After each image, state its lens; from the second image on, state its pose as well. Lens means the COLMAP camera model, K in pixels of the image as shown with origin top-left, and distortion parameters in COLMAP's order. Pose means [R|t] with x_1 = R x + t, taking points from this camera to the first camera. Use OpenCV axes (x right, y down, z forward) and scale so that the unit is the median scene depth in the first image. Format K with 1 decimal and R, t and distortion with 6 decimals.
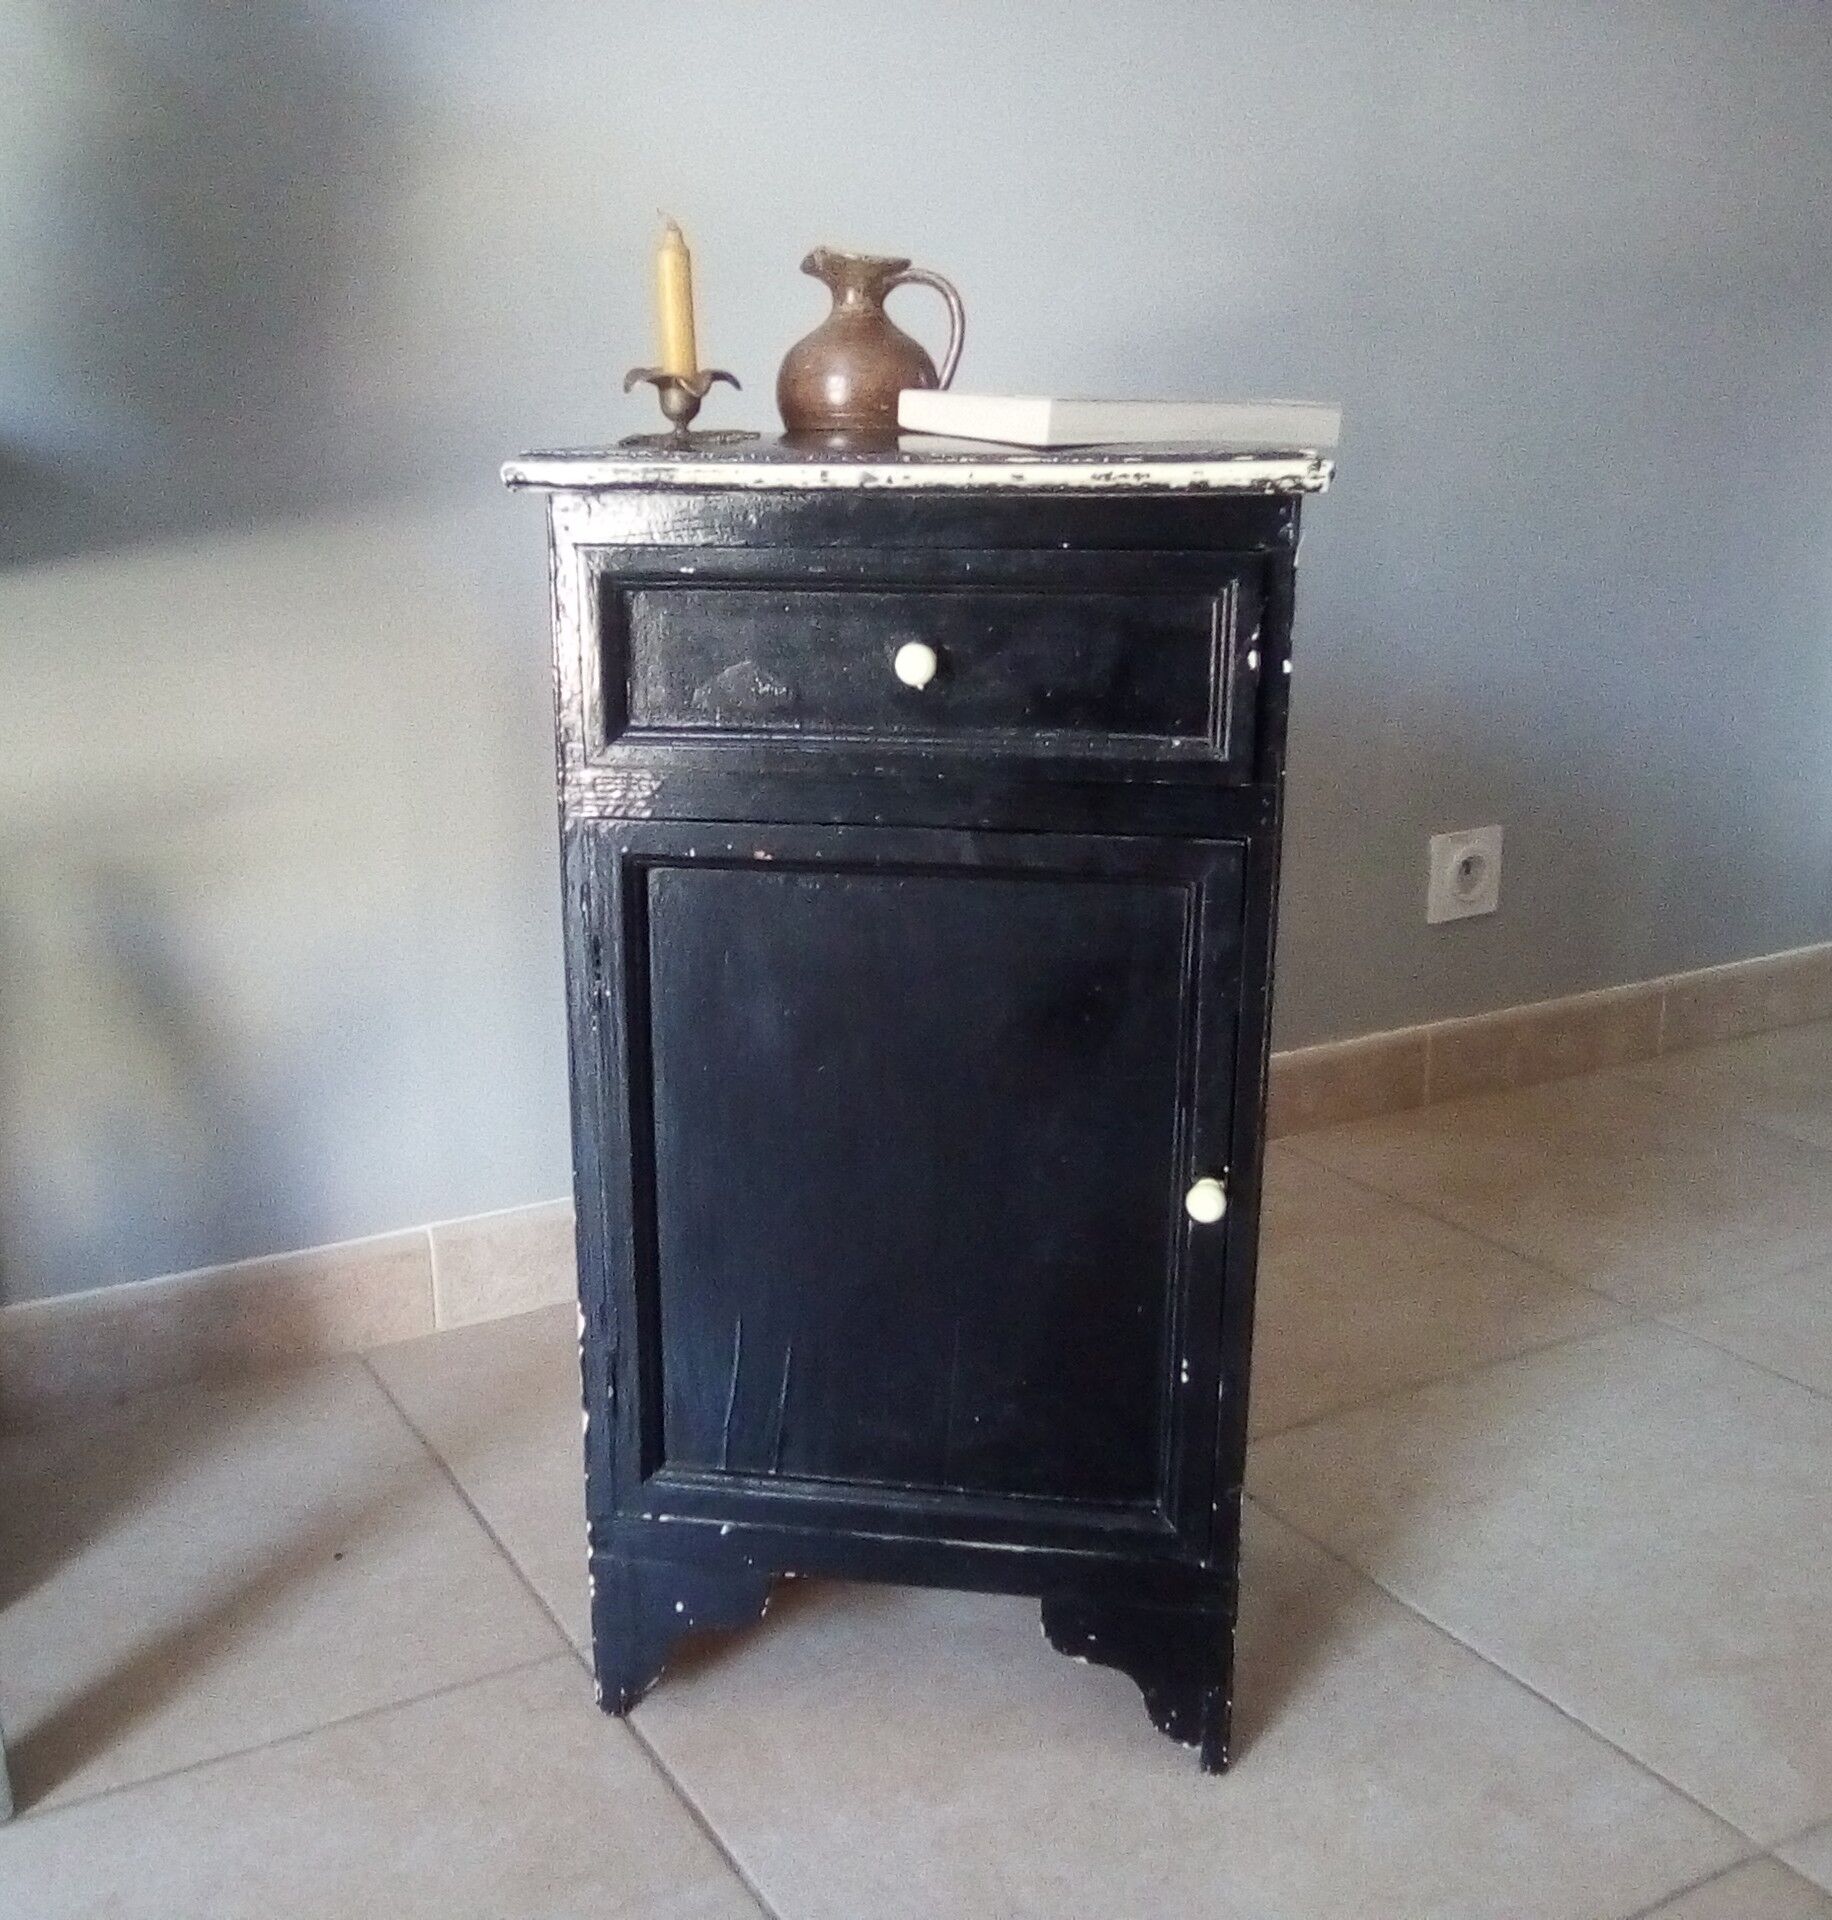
lens RADIAL K [[2024.4, 0, 877.6], [0, 2024.4, 966.3], [0, 0, 1]] dist [0.014299, -0.015798]
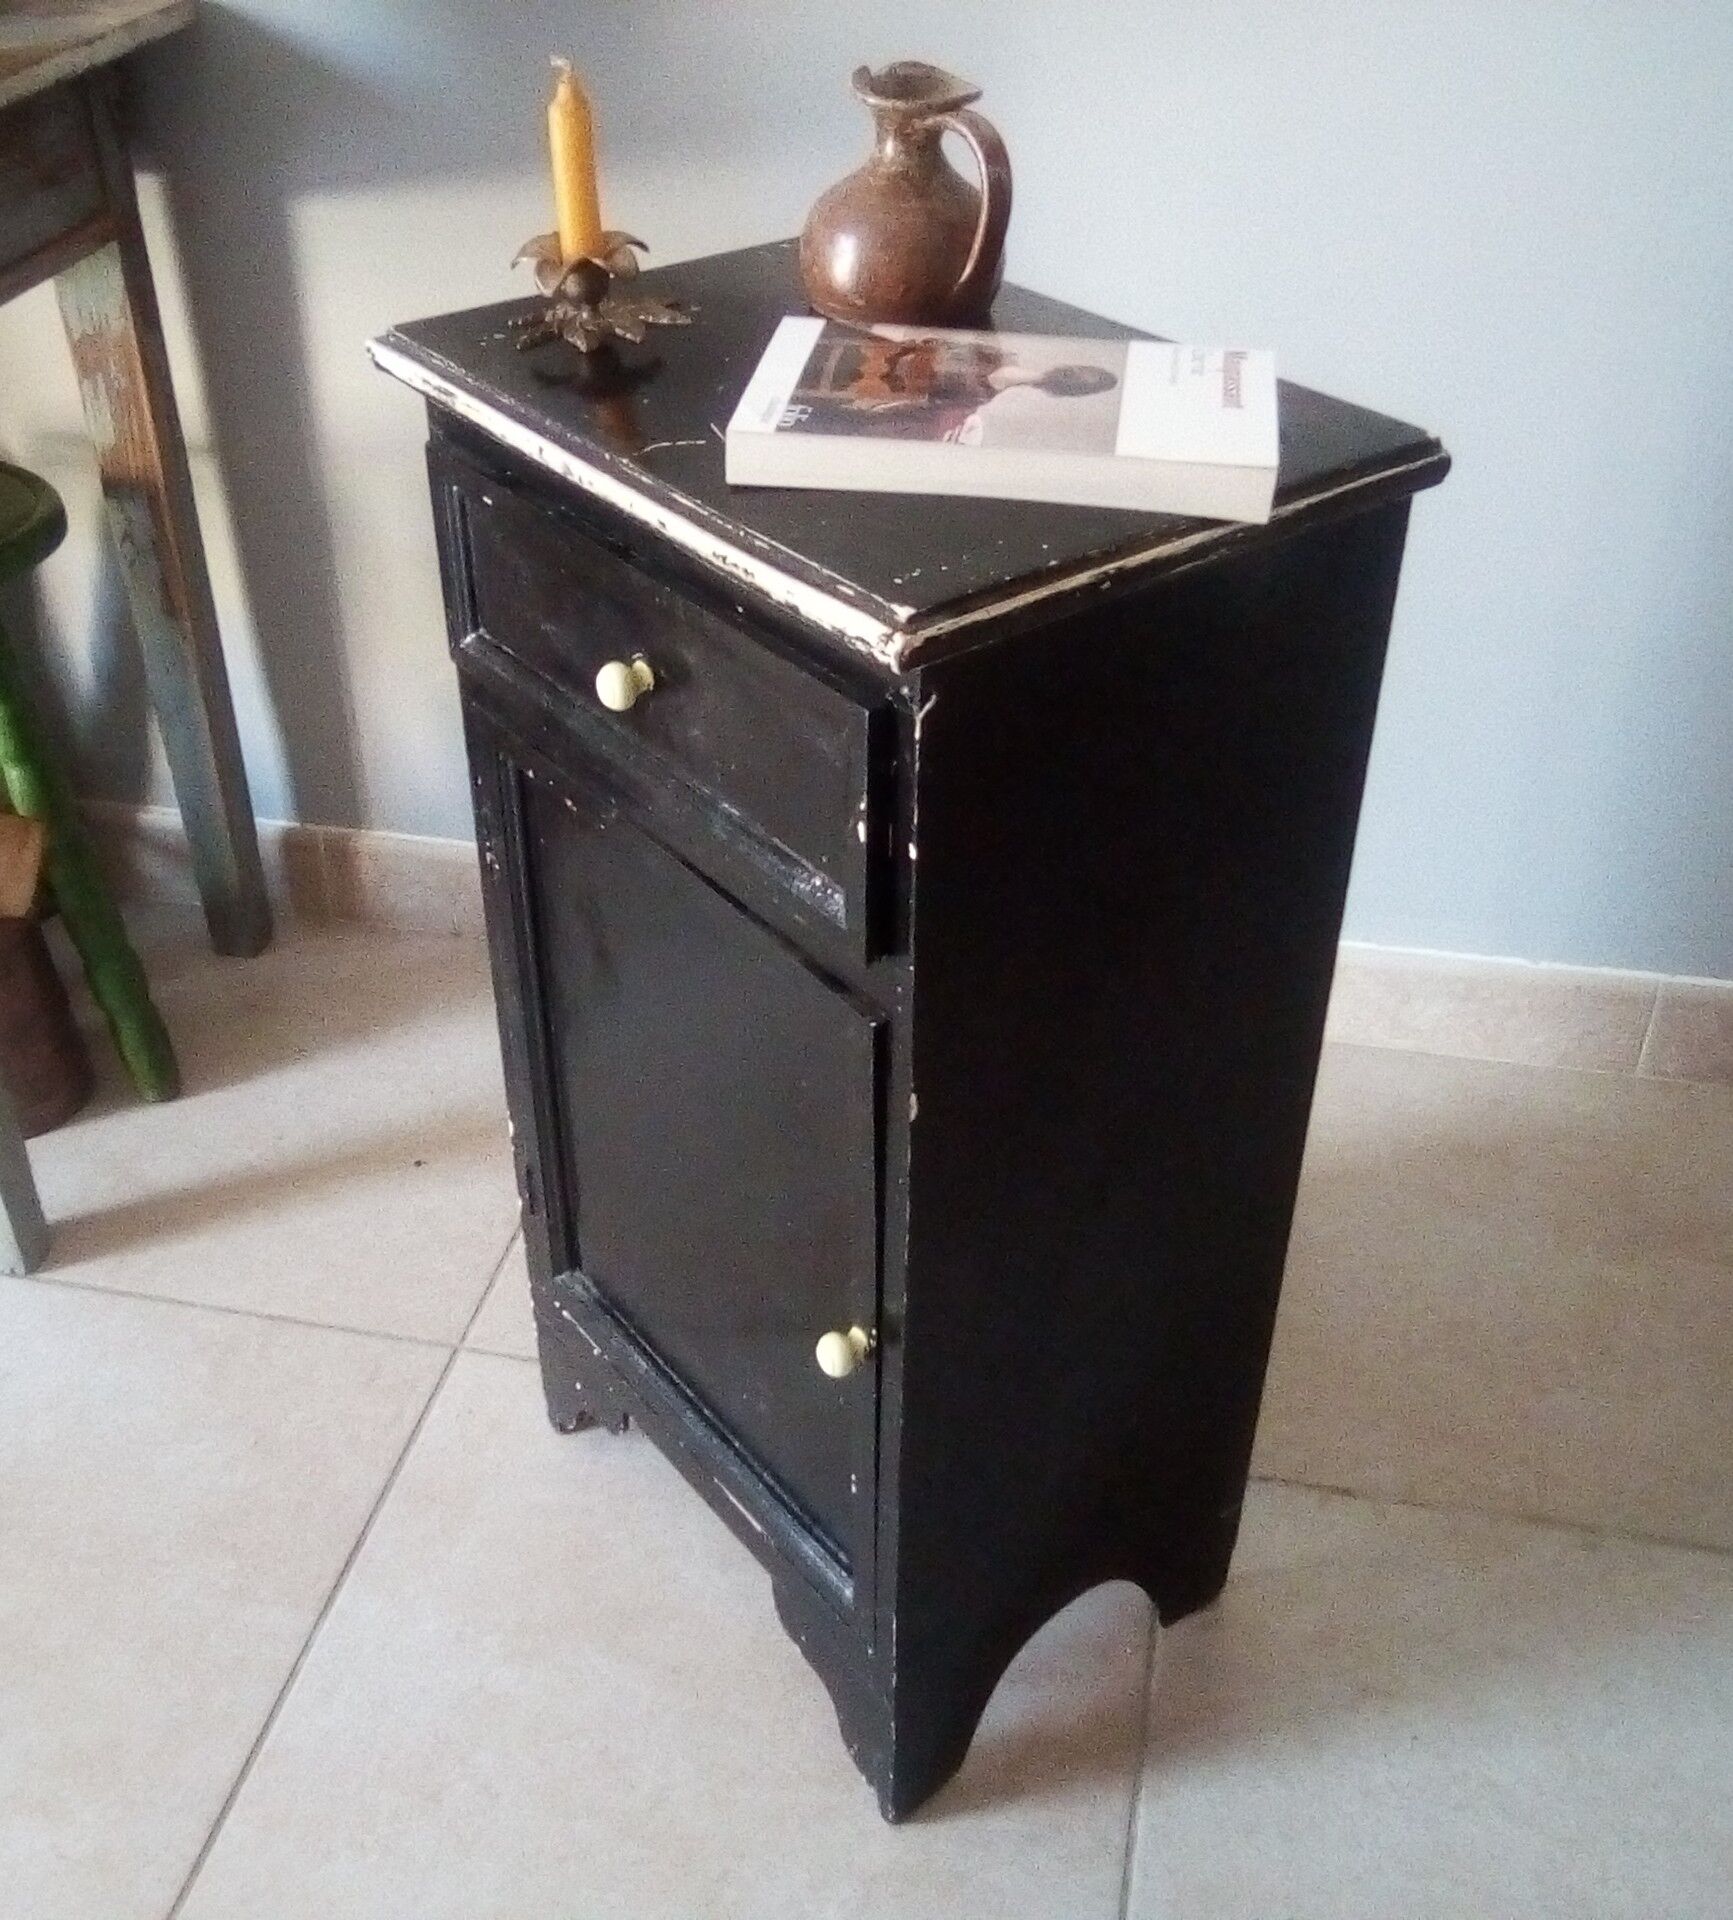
lens RADIAL K [[2033.1, 0, 866.5], [0, 2033.1, 960.0], [0, 0, 1]] dist [-0.002755, -0.003987]
pose [[0.718898, 0.397812, -0.570027, 0.617657], [-0.184459, 0.899824, 0.395338, -0.394840], [0.670194, -0.179061, 0.720262, 0.415407]]
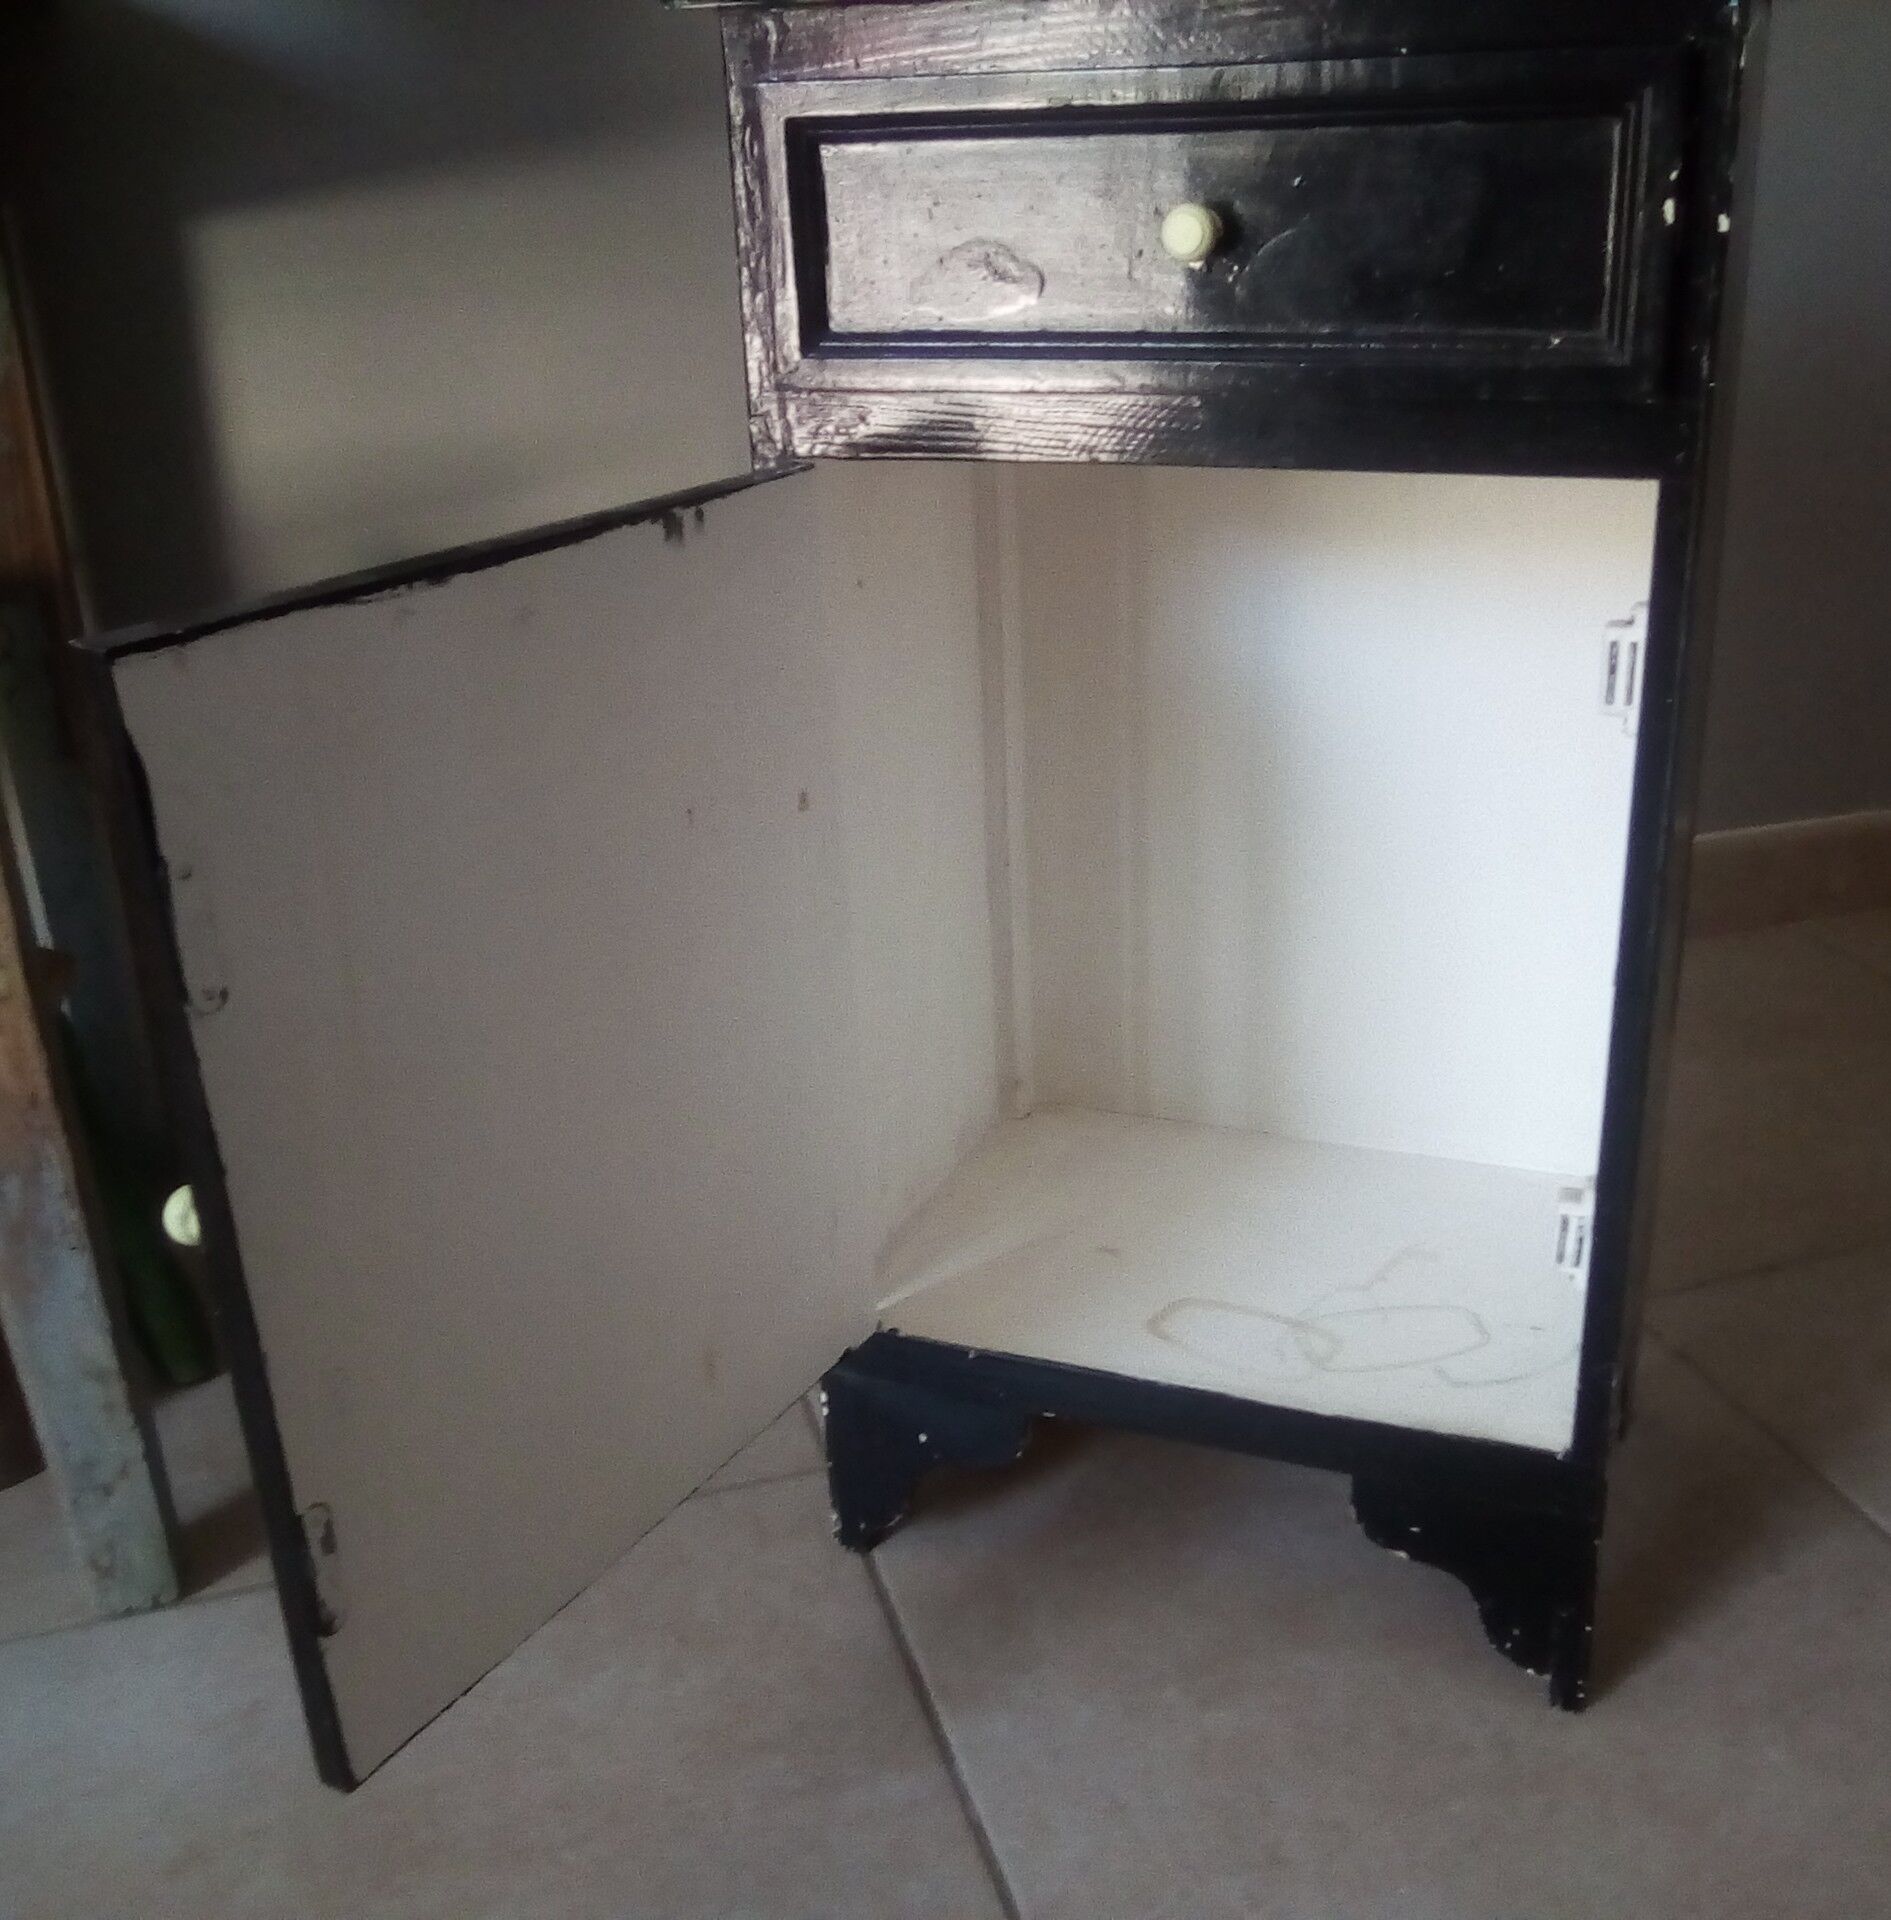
lens RADIAL K [[2014.2, 0, 1064.7], [0, 2014.2, 951.6], [0, 0, 1]] dist [-0.005581, 0.015268]
pose [[0.980670, 0.052130, -0.188595, 0.120184], [-0.031612, 0.993405, 0.110210, 0.028025], [0.193096, -0.102118, 0.975851, 0.256486]]
